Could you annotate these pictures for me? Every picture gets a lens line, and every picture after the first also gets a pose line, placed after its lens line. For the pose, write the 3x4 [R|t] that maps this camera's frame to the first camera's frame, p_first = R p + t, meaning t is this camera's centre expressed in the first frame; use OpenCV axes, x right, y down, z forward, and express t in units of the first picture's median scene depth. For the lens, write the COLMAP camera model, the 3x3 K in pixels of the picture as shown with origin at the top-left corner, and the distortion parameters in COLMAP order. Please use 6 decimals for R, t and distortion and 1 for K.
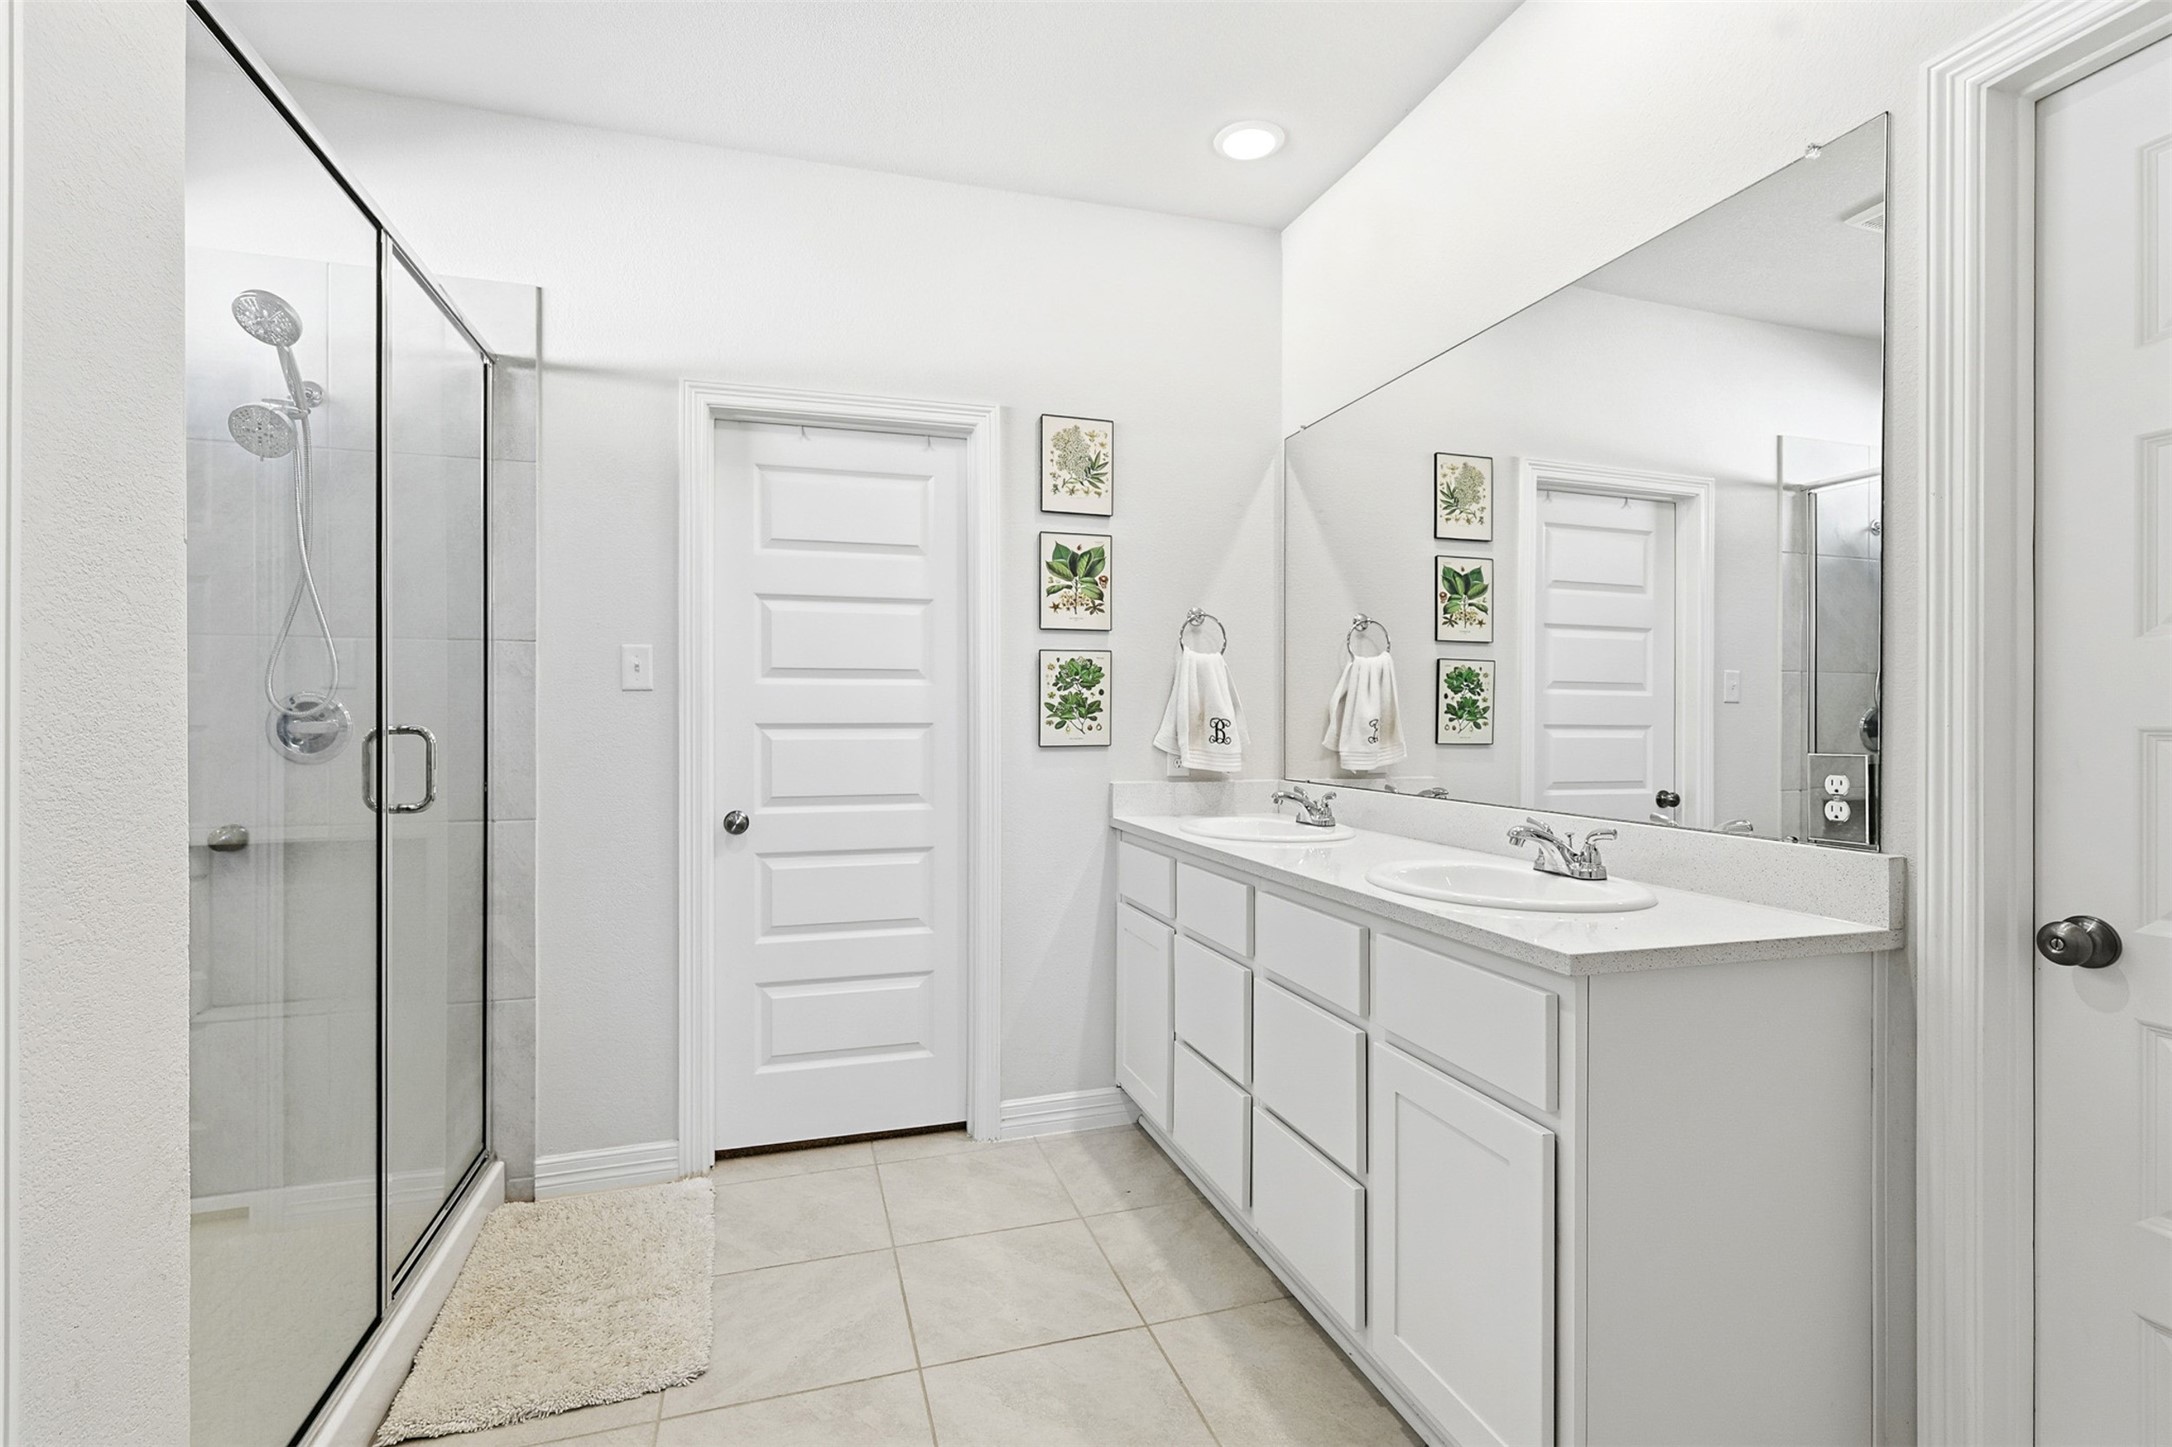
lens RADIAL K [[1008.9, 0, 1095.6], [0, 1008.9, 725.9], [0, 0, 1]] dist [0.000995, -0.000155]
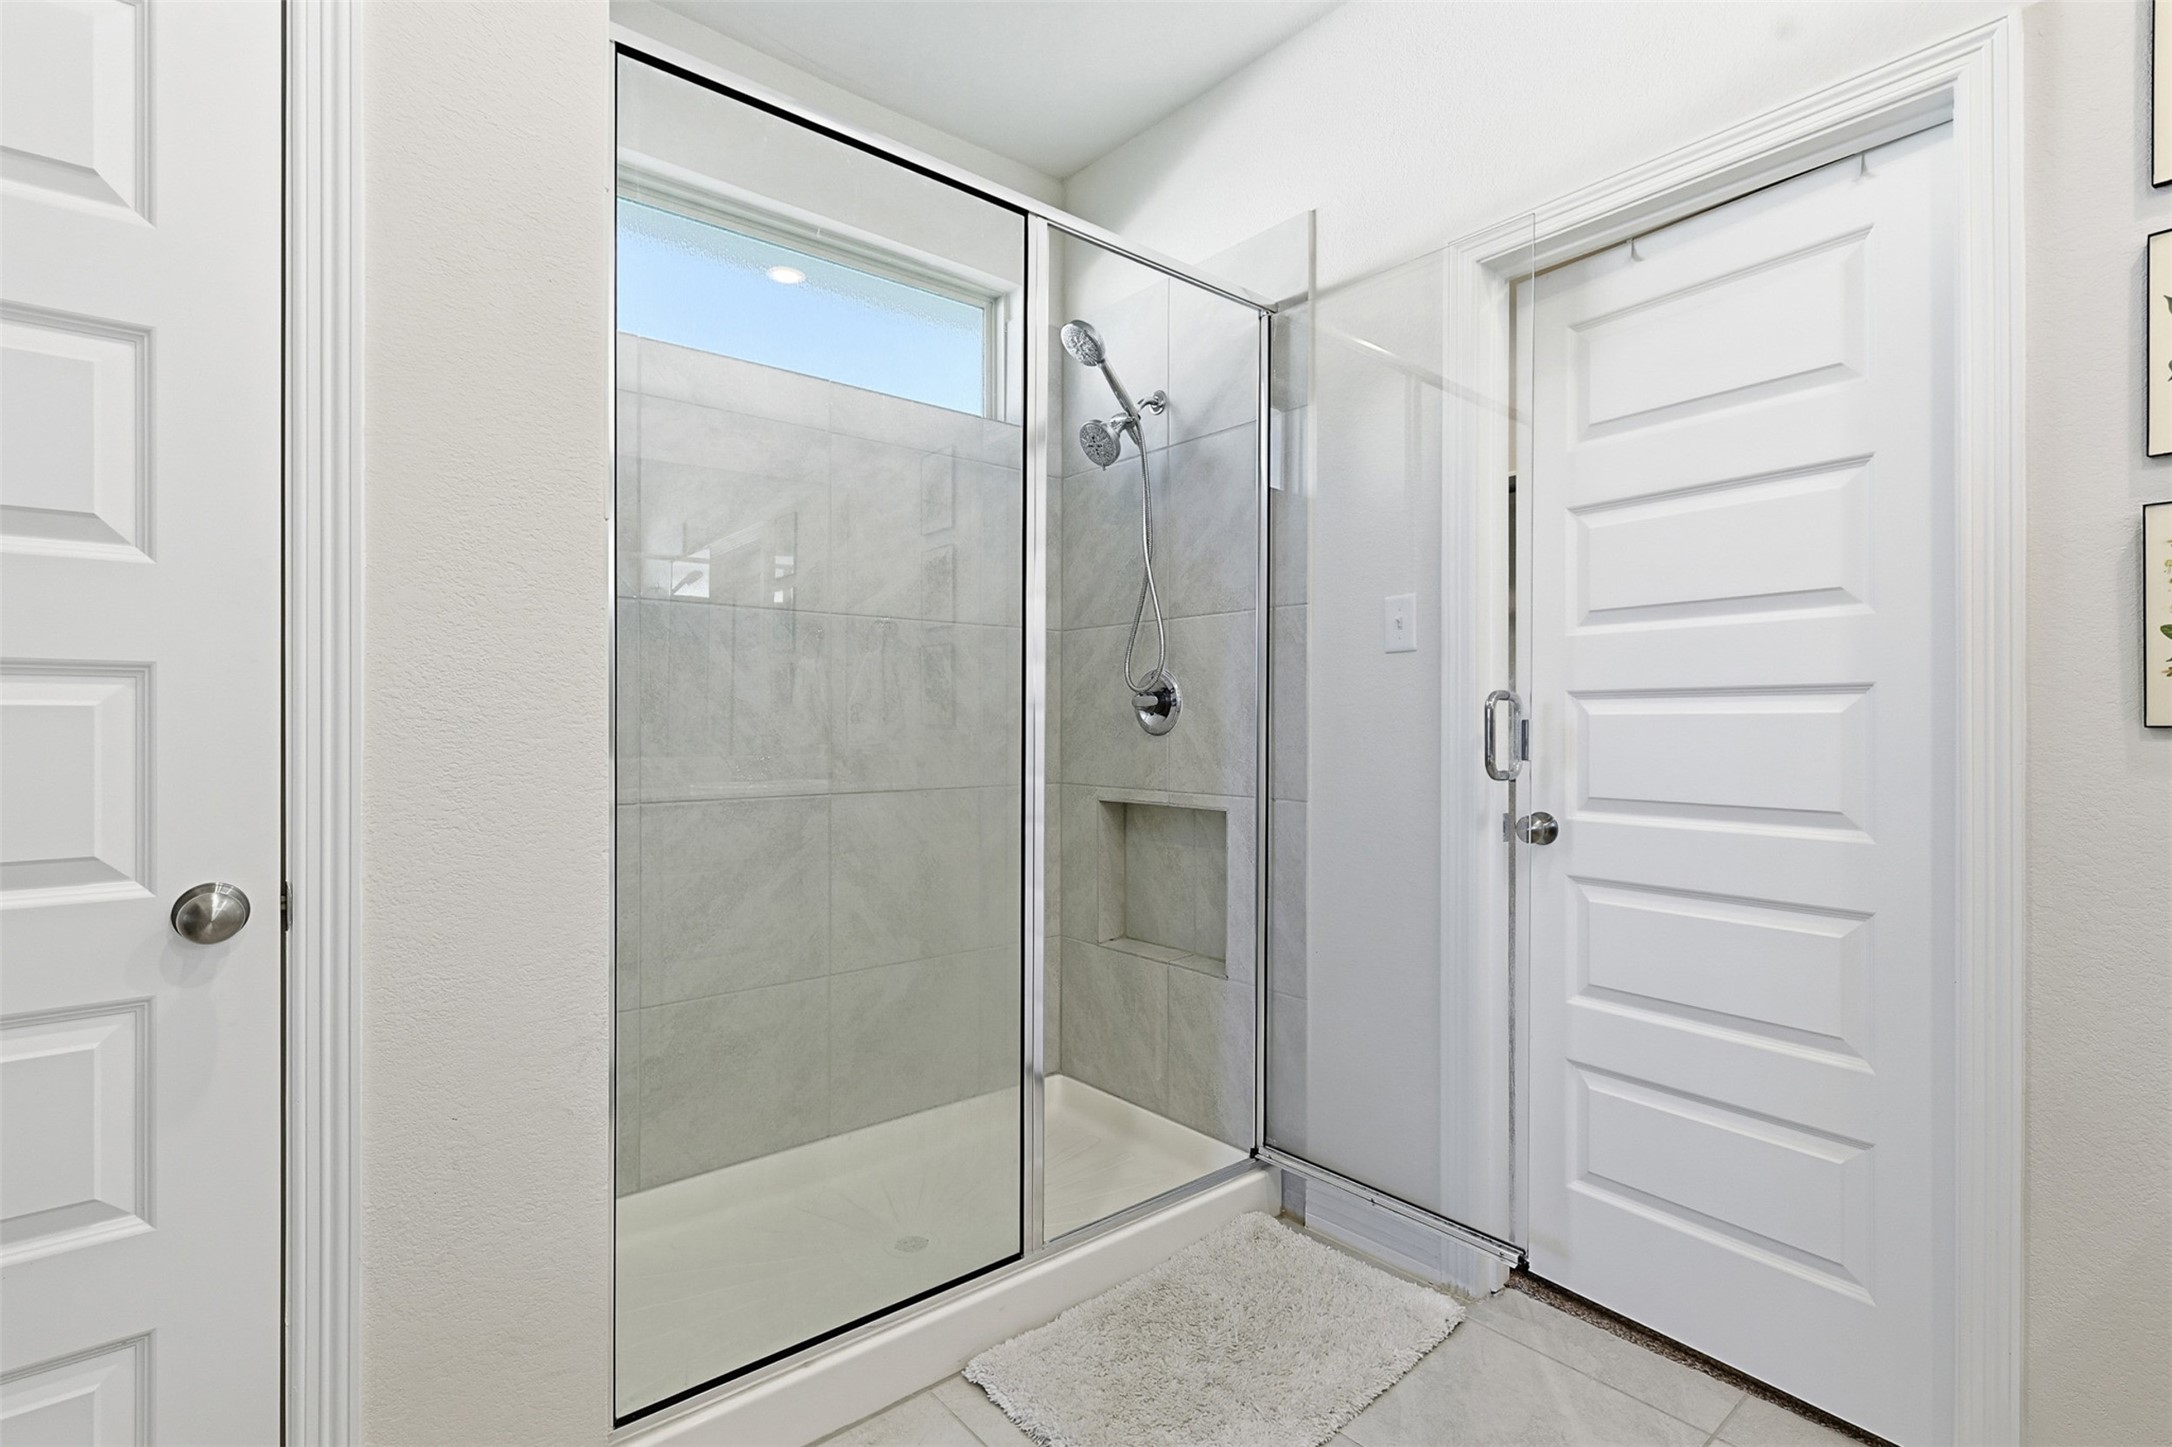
lens RADIAL K [[1008.9, 0, 1089.8], [0, 1008.9, 721.6], [0, 0, 1]] dist [0.000995, -0.000155]
pose [[0.384266, 0.000136, -0.923222, 0.198146], [-0.000750, 1.000000, -0.000165, 0.021057], [0.923222, 0.000755, 0.384266, 0.461887]]
